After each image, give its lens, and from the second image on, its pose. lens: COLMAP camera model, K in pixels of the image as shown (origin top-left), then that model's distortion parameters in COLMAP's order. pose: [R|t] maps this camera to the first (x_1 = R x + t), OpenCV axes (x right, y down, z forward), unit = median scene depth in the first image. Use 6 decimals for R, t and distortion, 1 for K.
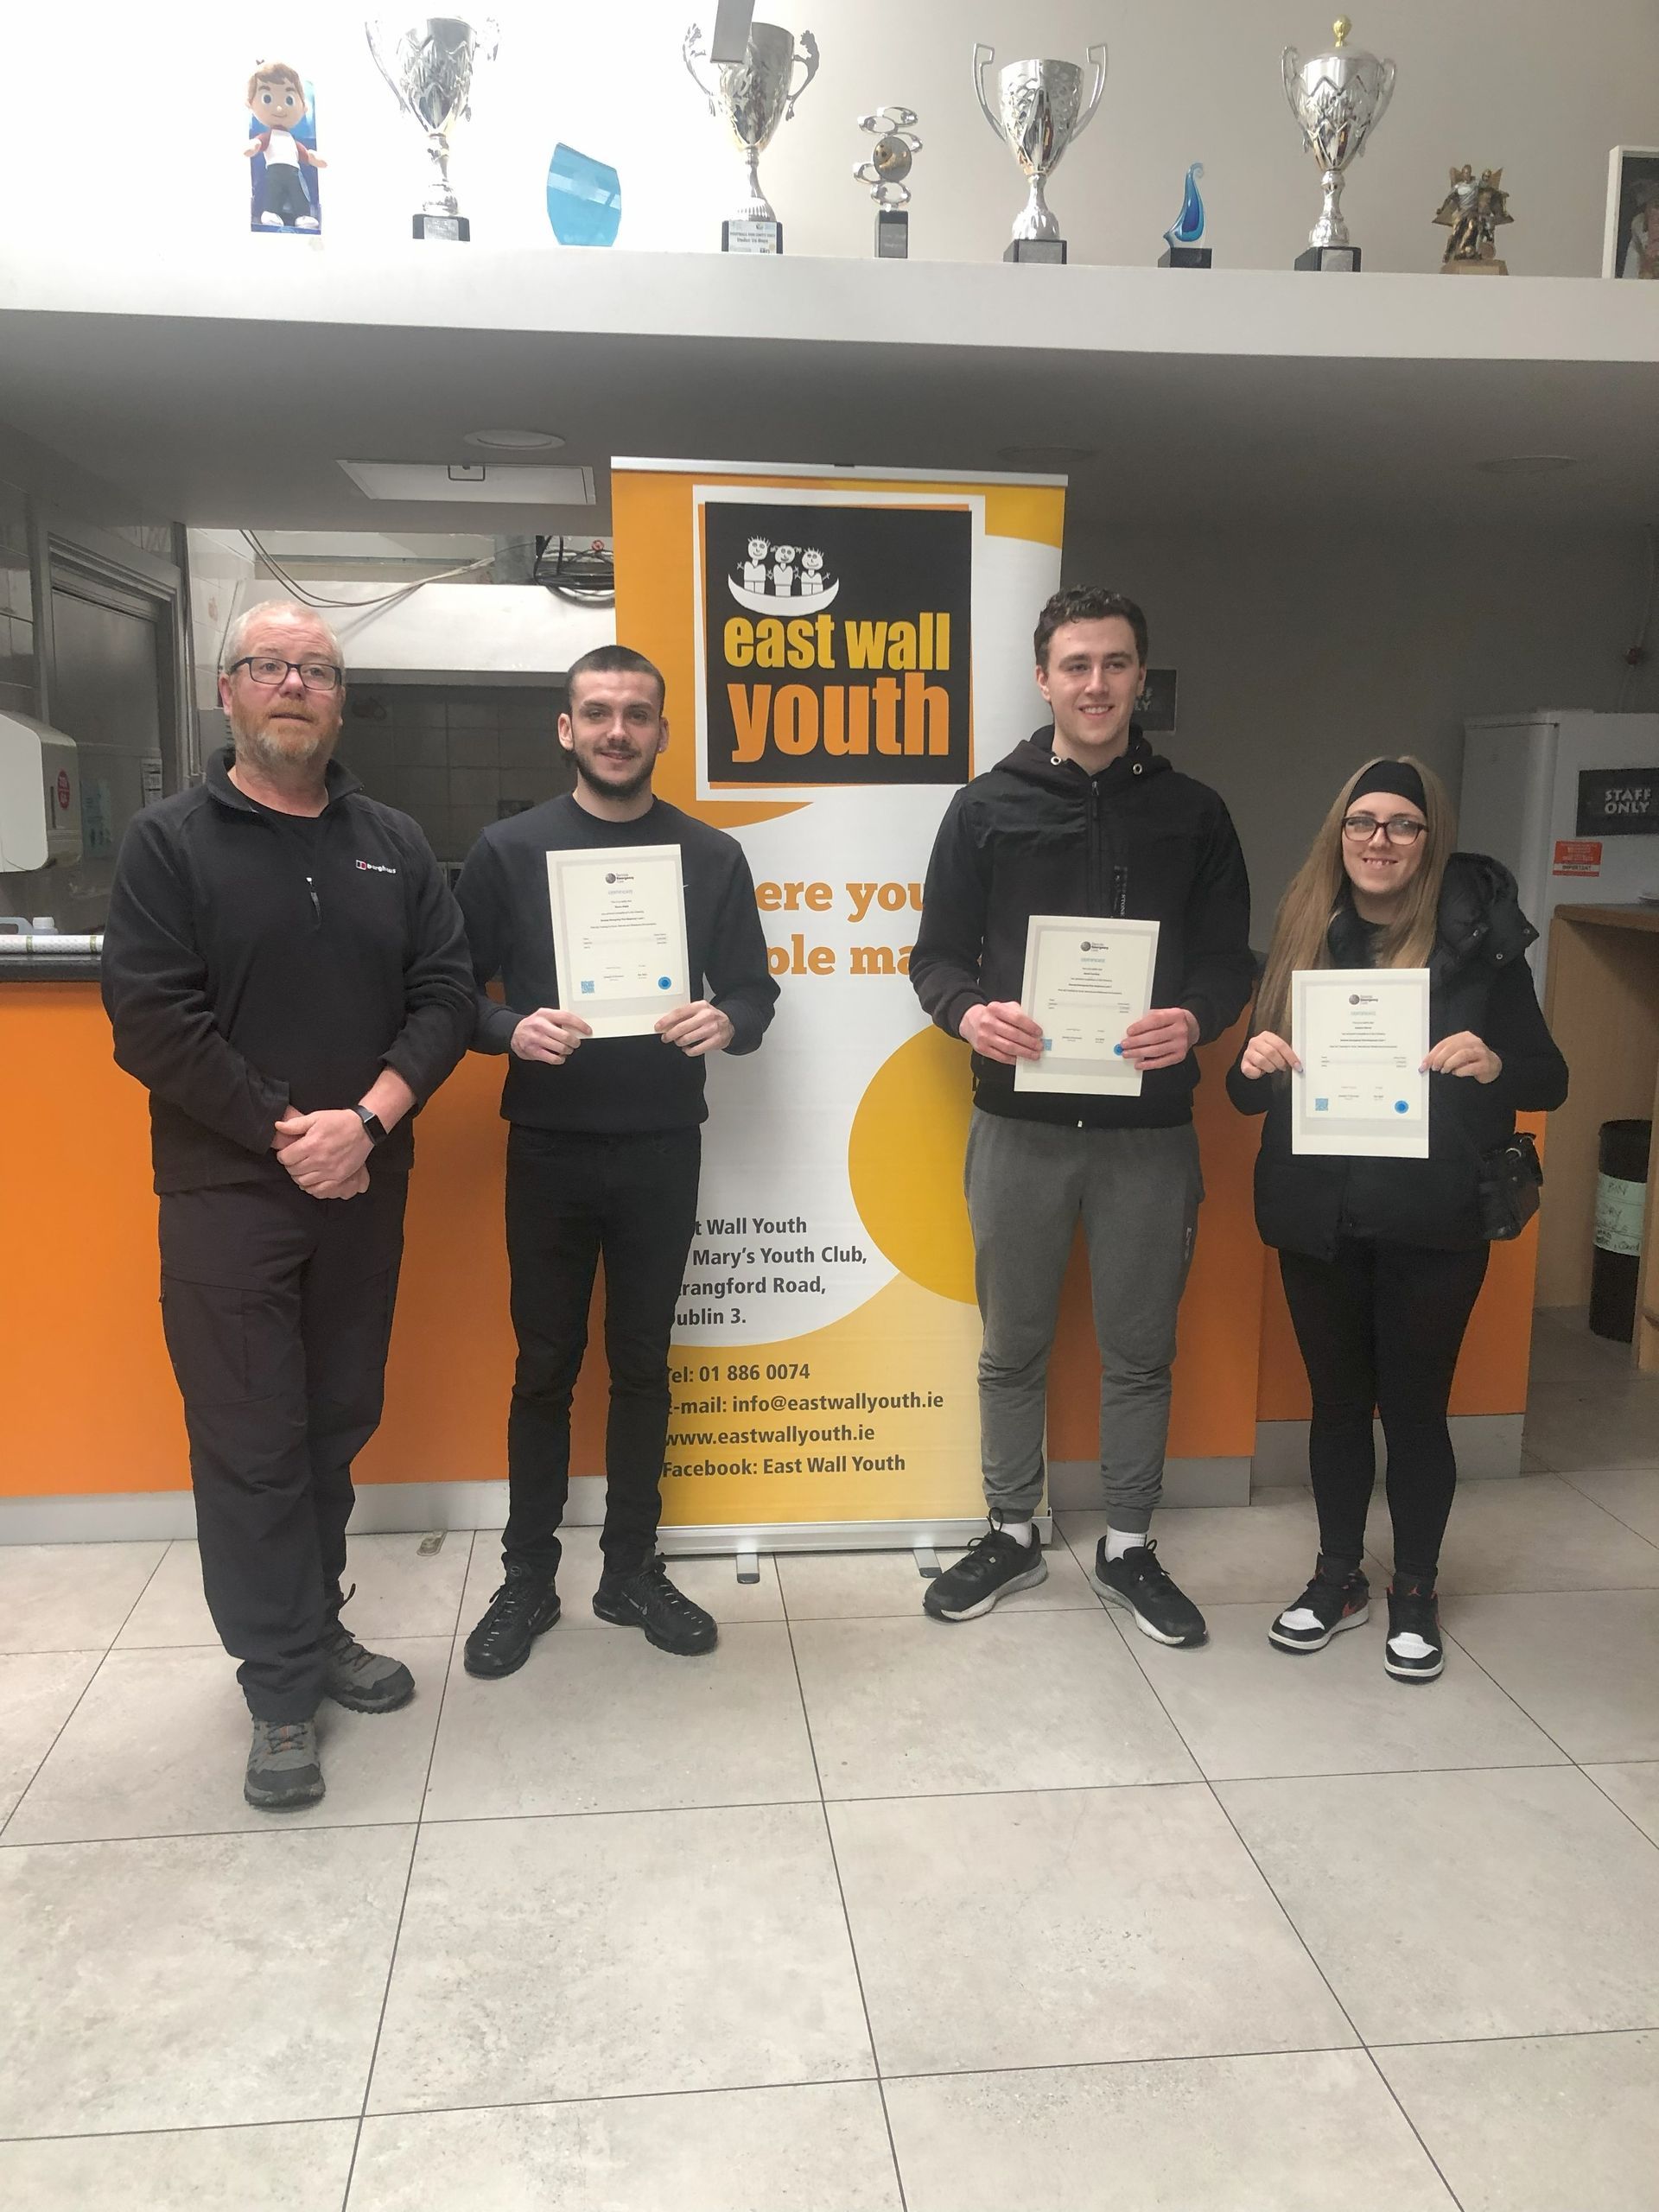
lens RADIAL K [[1760.9, 0, 820.4], [0, 1760.9, 1116.0], [0, 0, 1]] dist [0.049661, -0.043689]
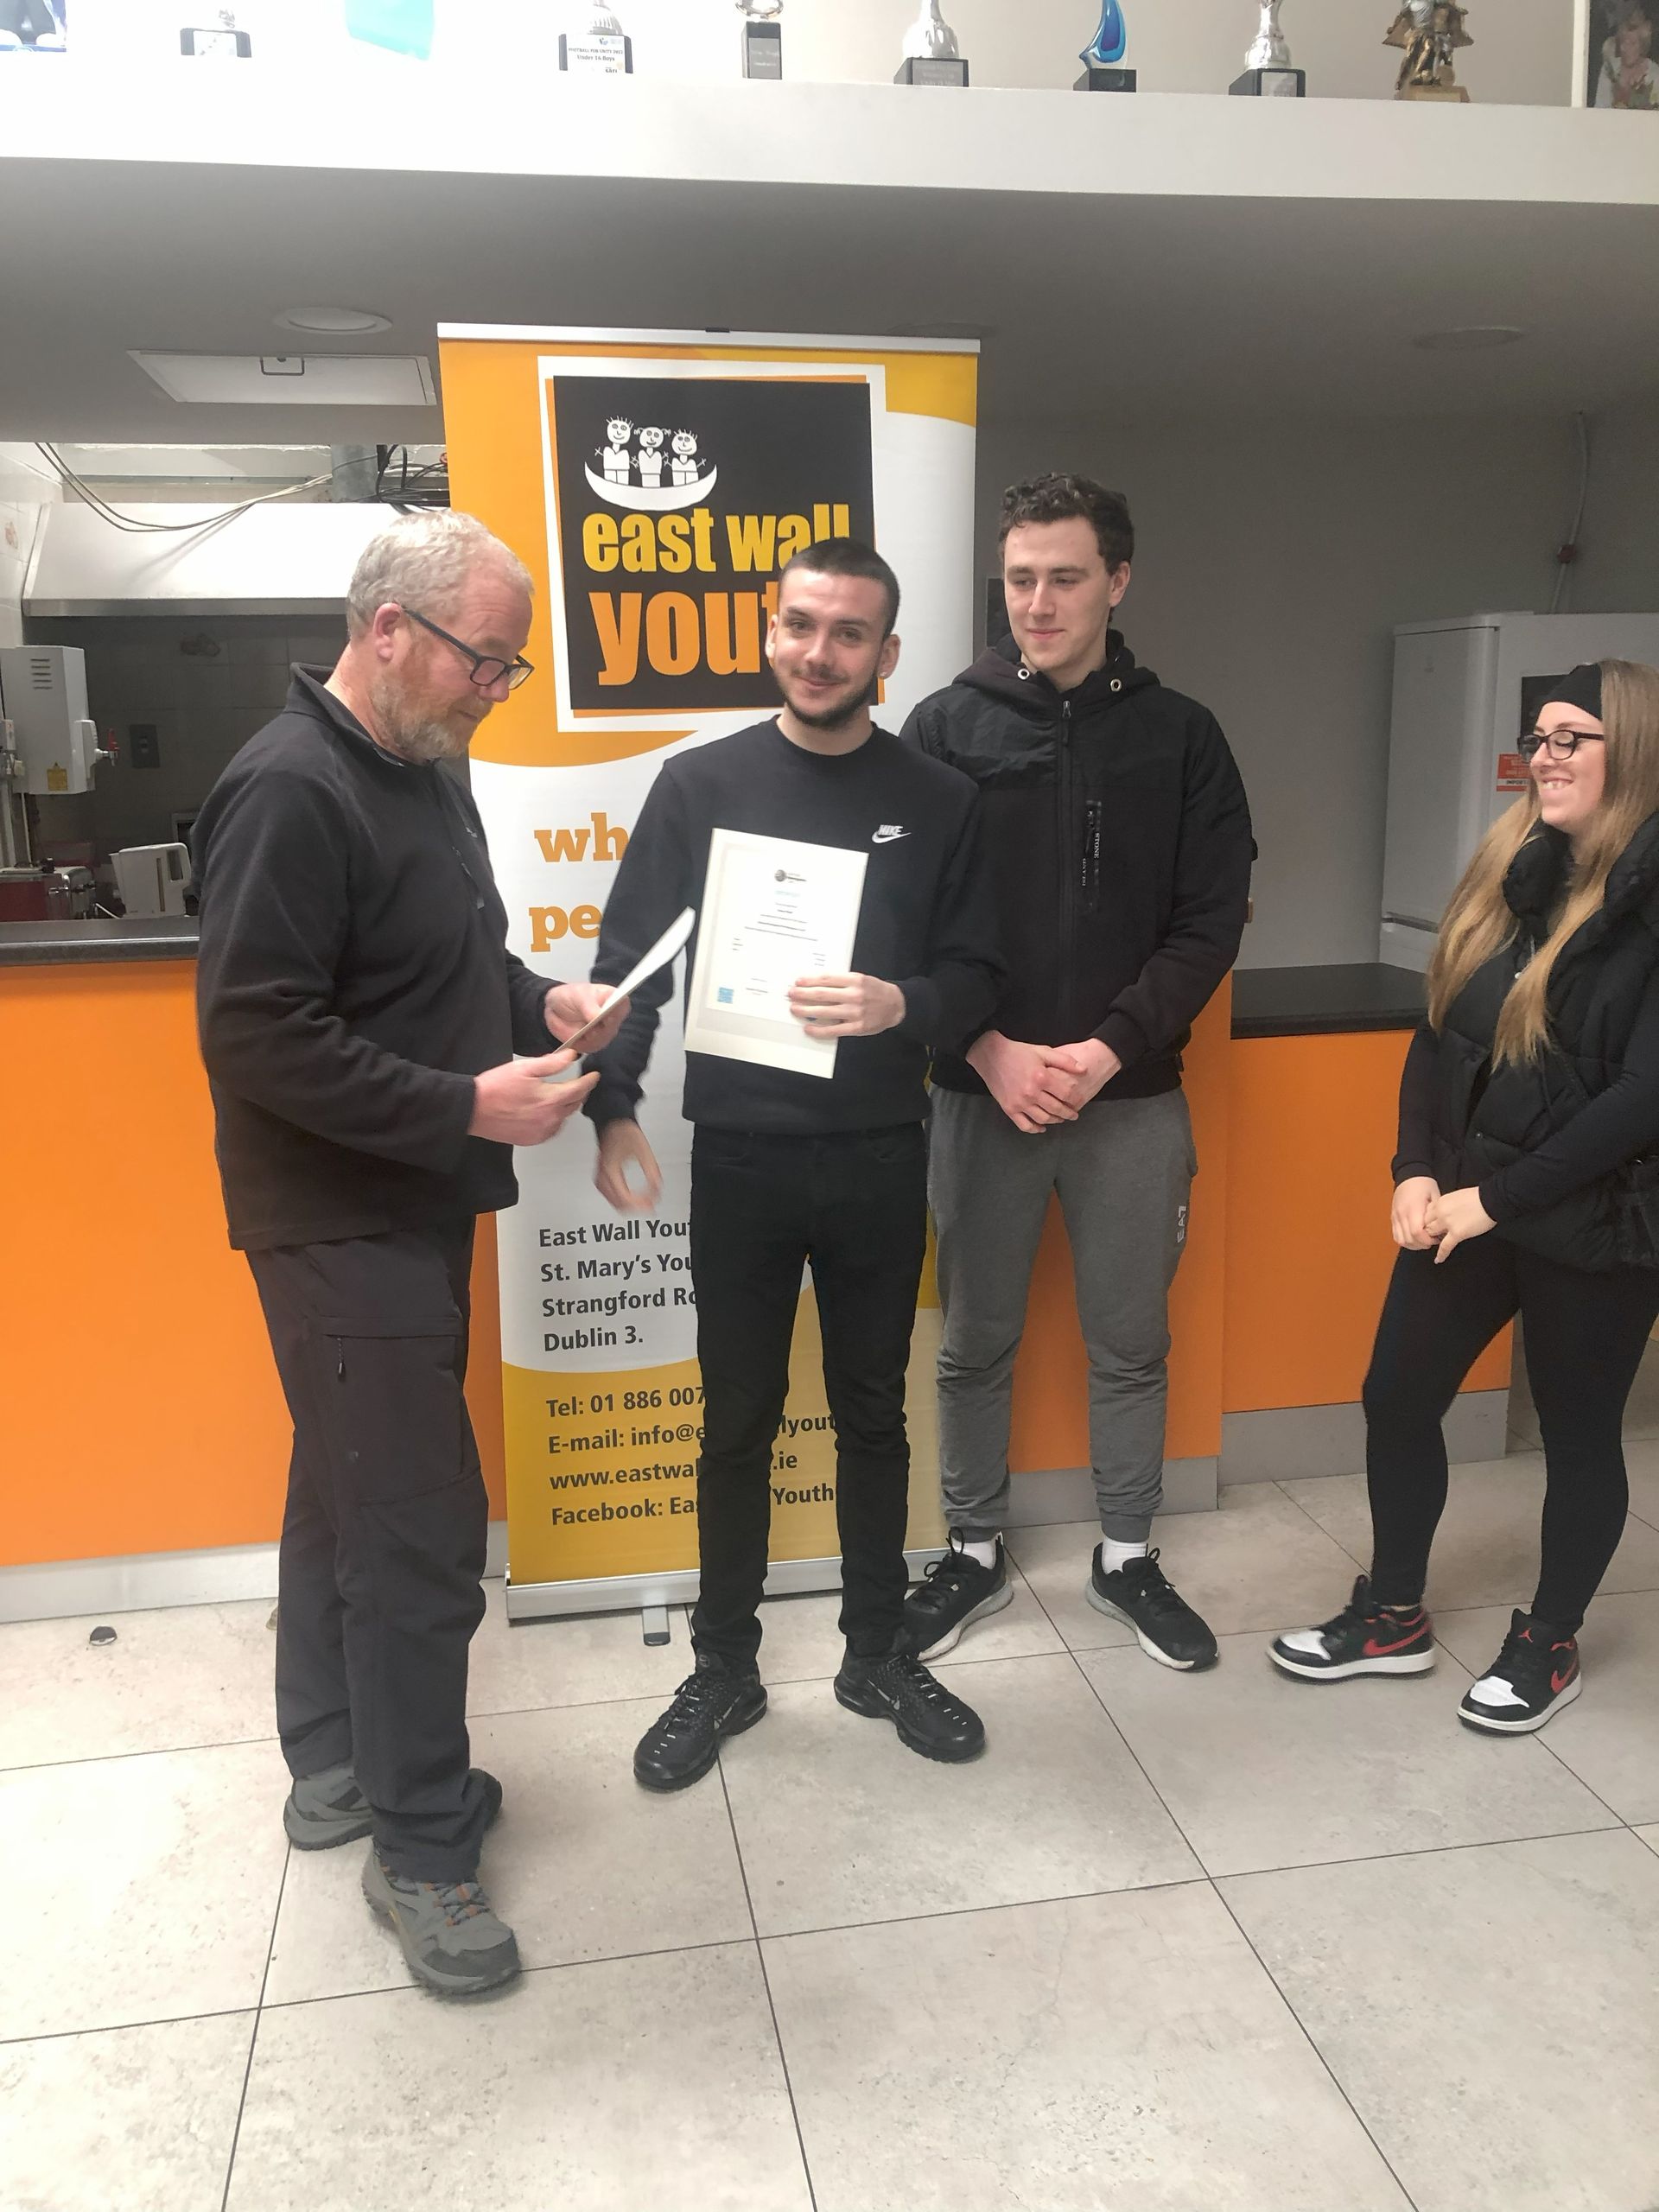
lens RADIAL K [[1760.9, 0, 827.9], [0, 1760.9, 1088.6], [0, 0, 1]] dist [0.049661, -0.043689]
pose [[0.997168, -0.039894, 0.063746, -0.002197], [0.038512, 0.998999, 0.022776, -0.023469], [-0.064591, -0.020257, 0.997706, 0.146132]]
